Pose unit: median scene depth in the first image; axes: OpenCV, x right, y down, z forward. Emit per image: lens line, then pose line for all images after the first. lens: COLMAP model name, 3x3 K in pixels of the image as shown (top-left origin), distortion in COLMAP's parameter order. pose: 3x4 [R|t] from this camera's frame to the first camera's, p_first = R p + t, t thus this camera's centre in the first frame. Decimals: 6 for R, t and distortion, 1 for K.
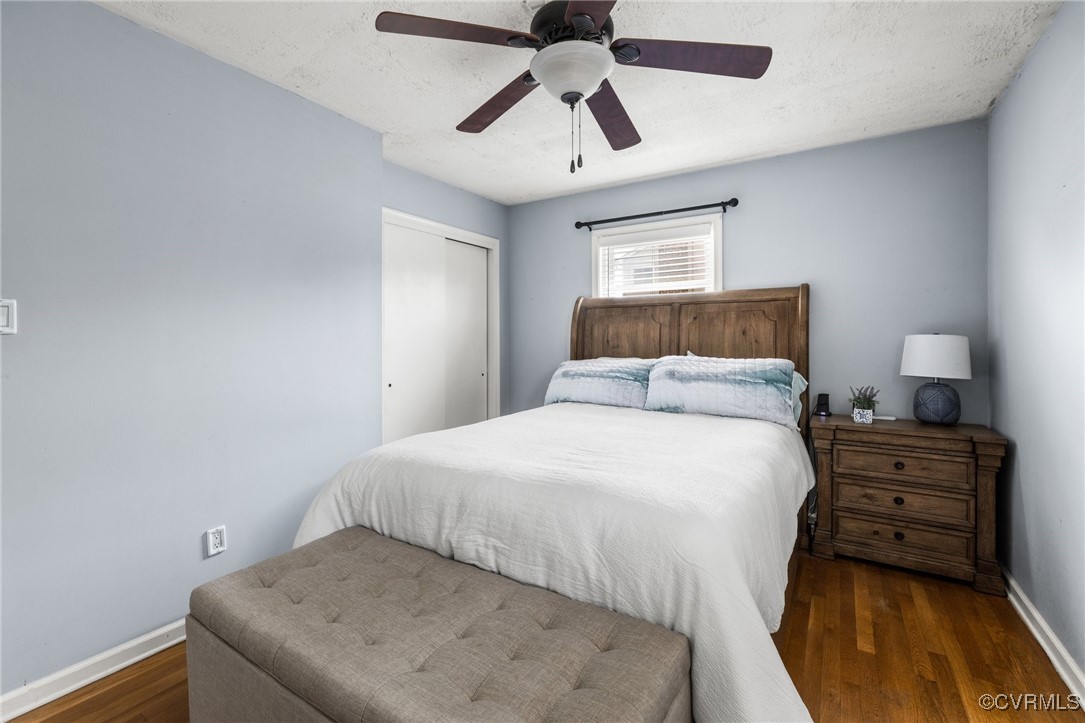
lens RADIAL K [[474.1, 0, 528.7], [0, 474.1, 342.9], [0, 0, 1]] dist [-0.002688, 0.000119]
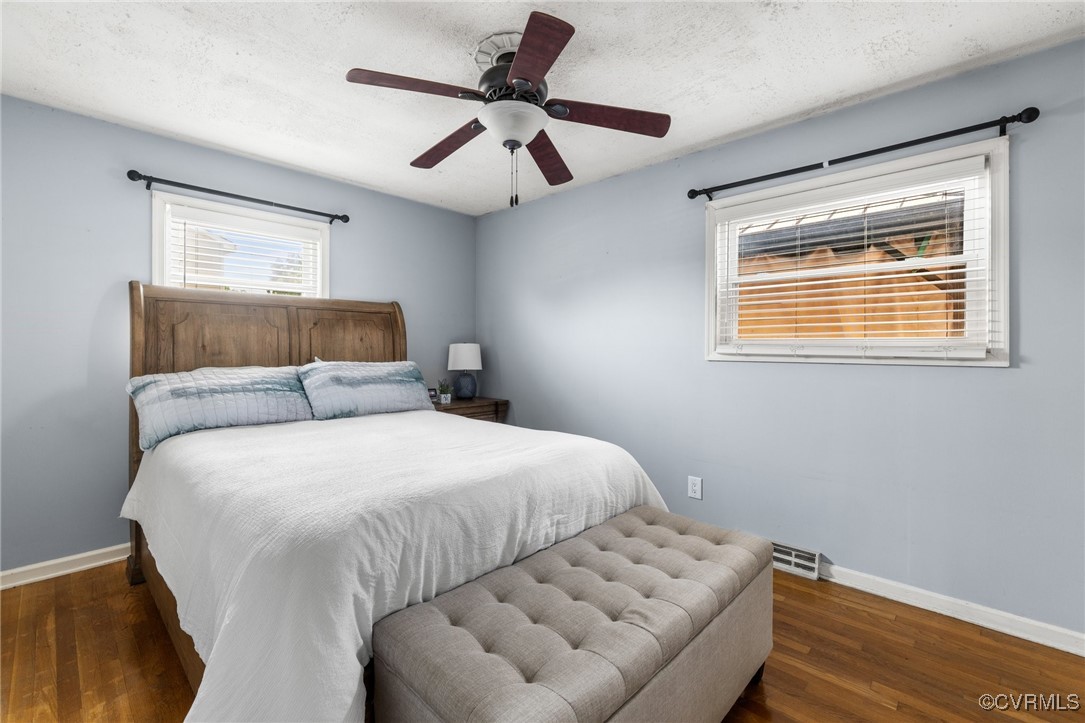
lens RADIAL K [[474.1, 0, 537.9], [0, 474.1, 351.8], [0, 0, 1]] dist [-0.002688, 0.000119]
pose [[0.183643, -0.007595, 0.982964, -0.579616], [-0.001094, 0.999968, 0.007930, -0.001686], [-0.982992, -0.002531, 0.183629, 0.386544]]
